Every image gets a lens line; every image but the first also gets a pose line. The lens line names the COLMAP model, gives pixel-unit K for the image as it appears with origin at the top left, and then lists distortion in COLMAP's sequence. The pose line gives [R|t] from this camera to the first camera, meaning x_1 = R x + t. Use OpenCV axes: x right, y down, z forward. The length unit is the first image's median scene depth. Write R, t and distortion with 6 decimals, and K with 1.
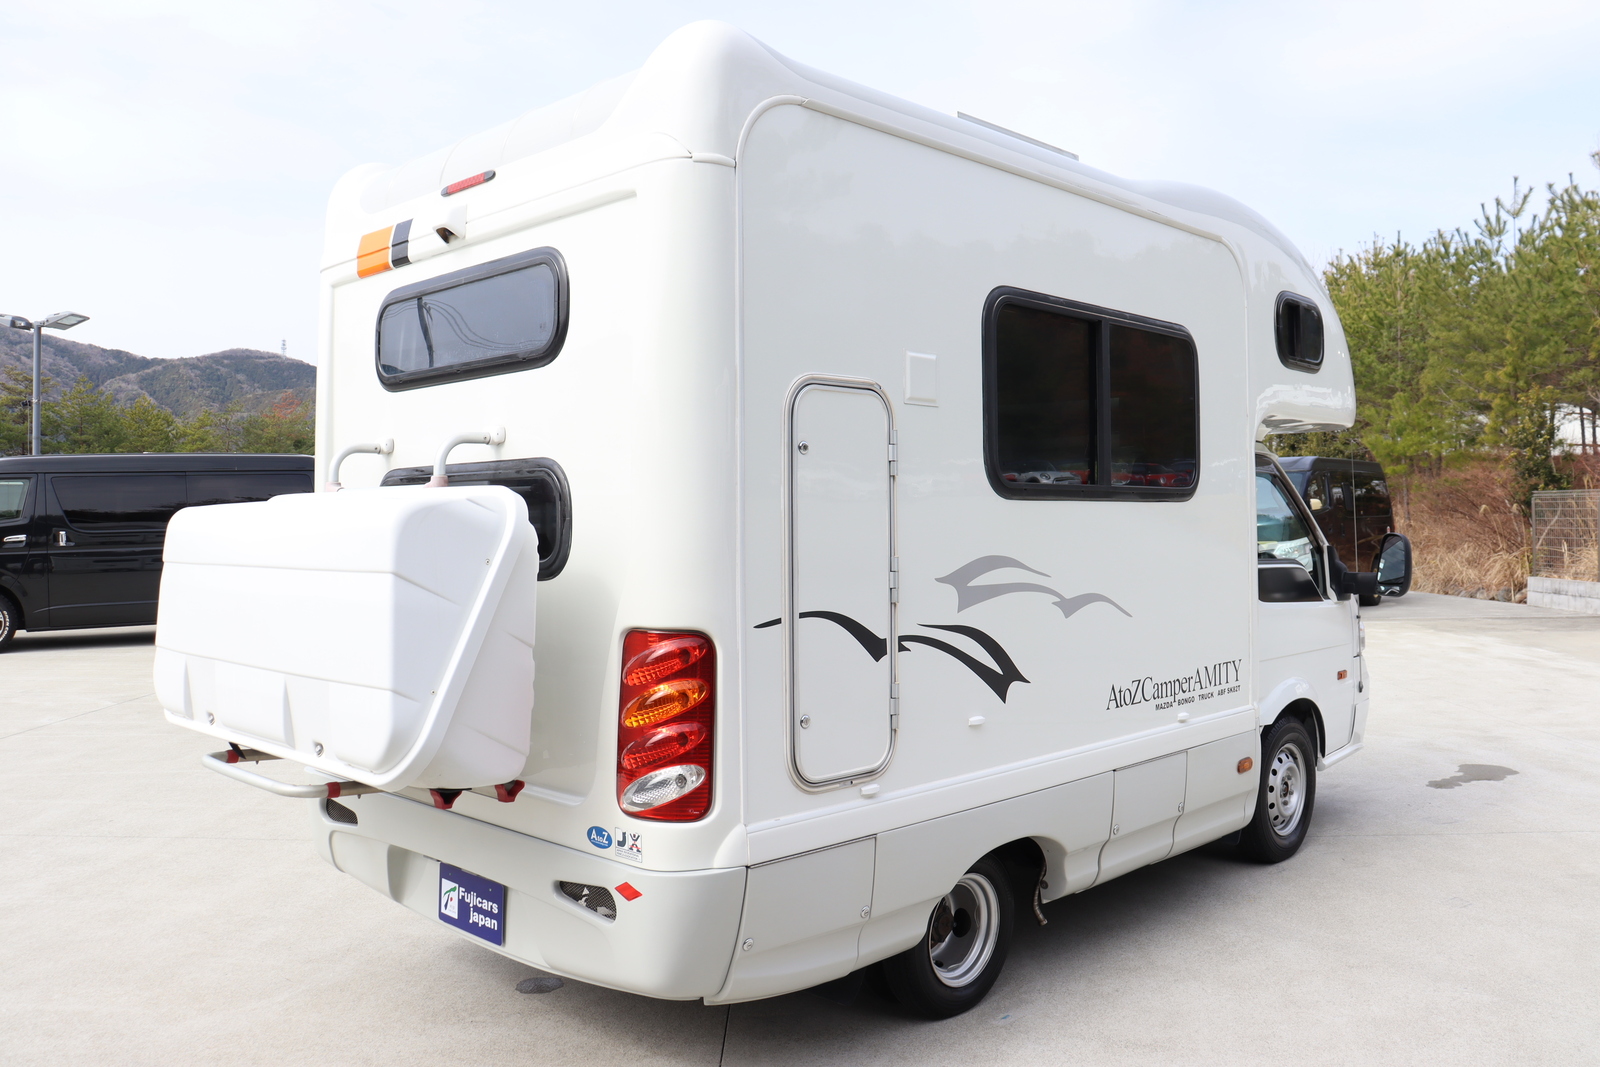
lens RADIAL K [[1269.3, 0, 800.0], [0, 1269.3, 533.5], [0, 0, 1]] dist [-0.008211, -0.000623]
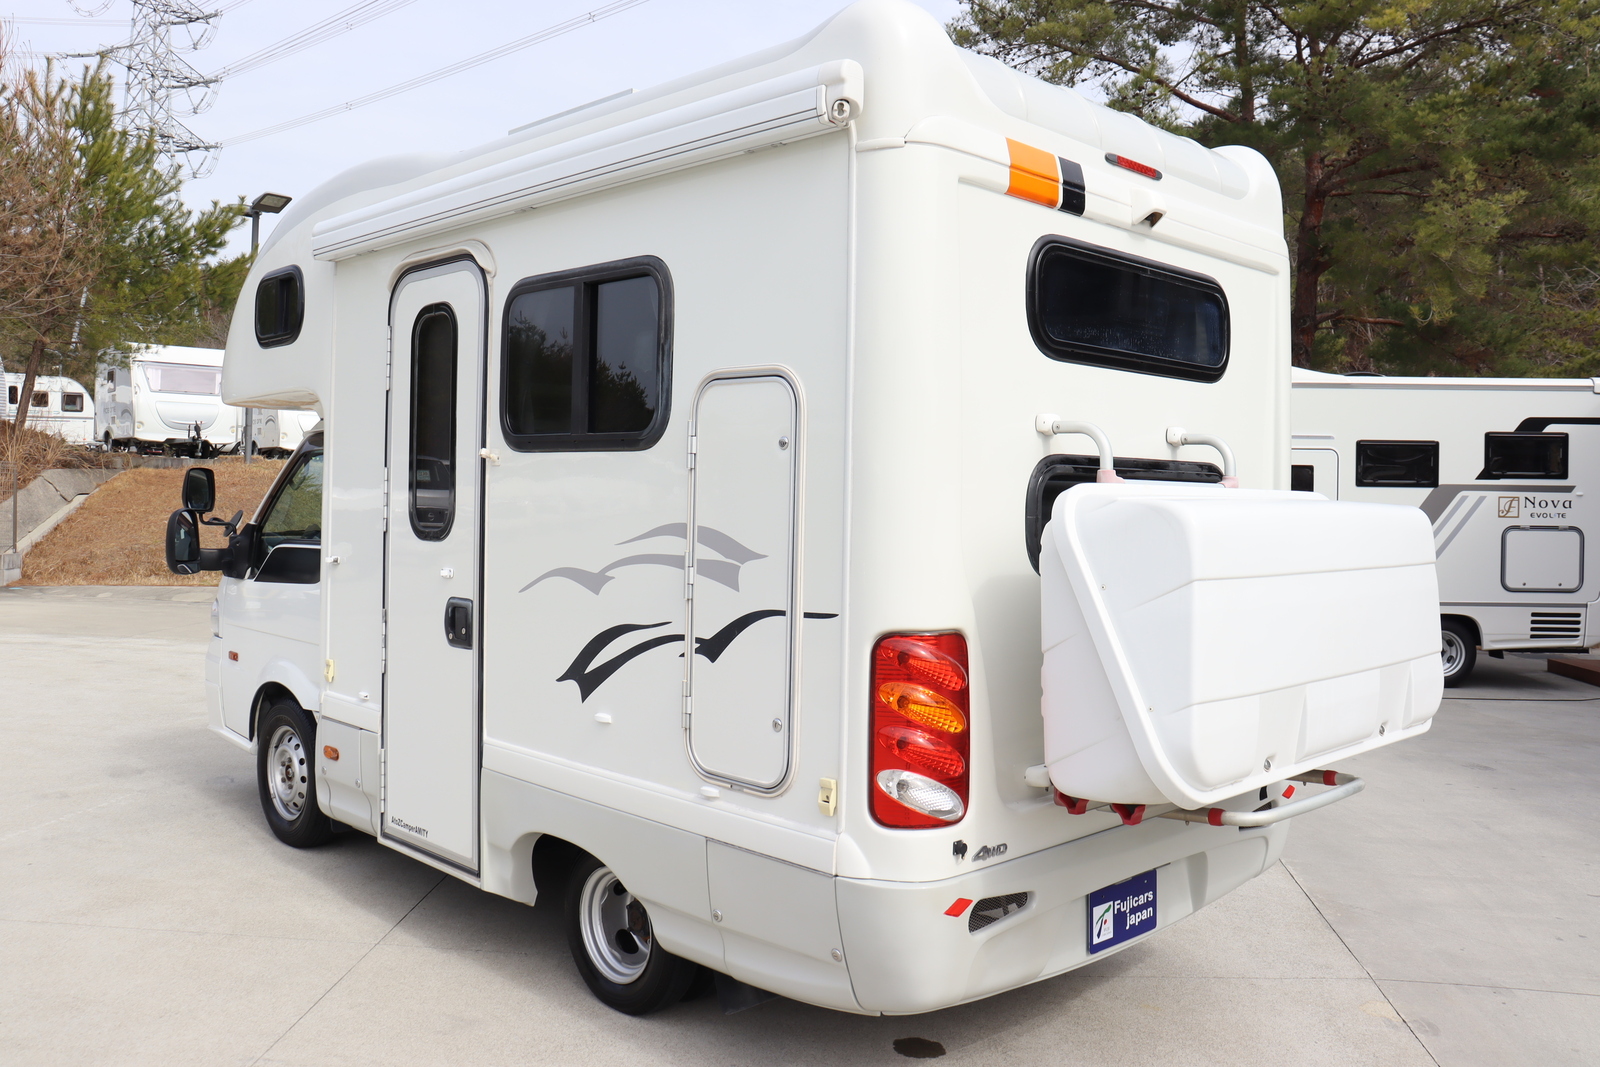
lens RADIAL K [[1269.3, 0, 800.0], [0, 1269.3, 533.5], [0, 0, 1]] dist [-0.008211, -0.000623]
pose [[0.016076, -0.029075, 0.999448, -1.215269], [-0.018424, 0.999399, 0.029370, -0.023525], [-0.999701, -0.018886, 0.015531, 1.221077]]
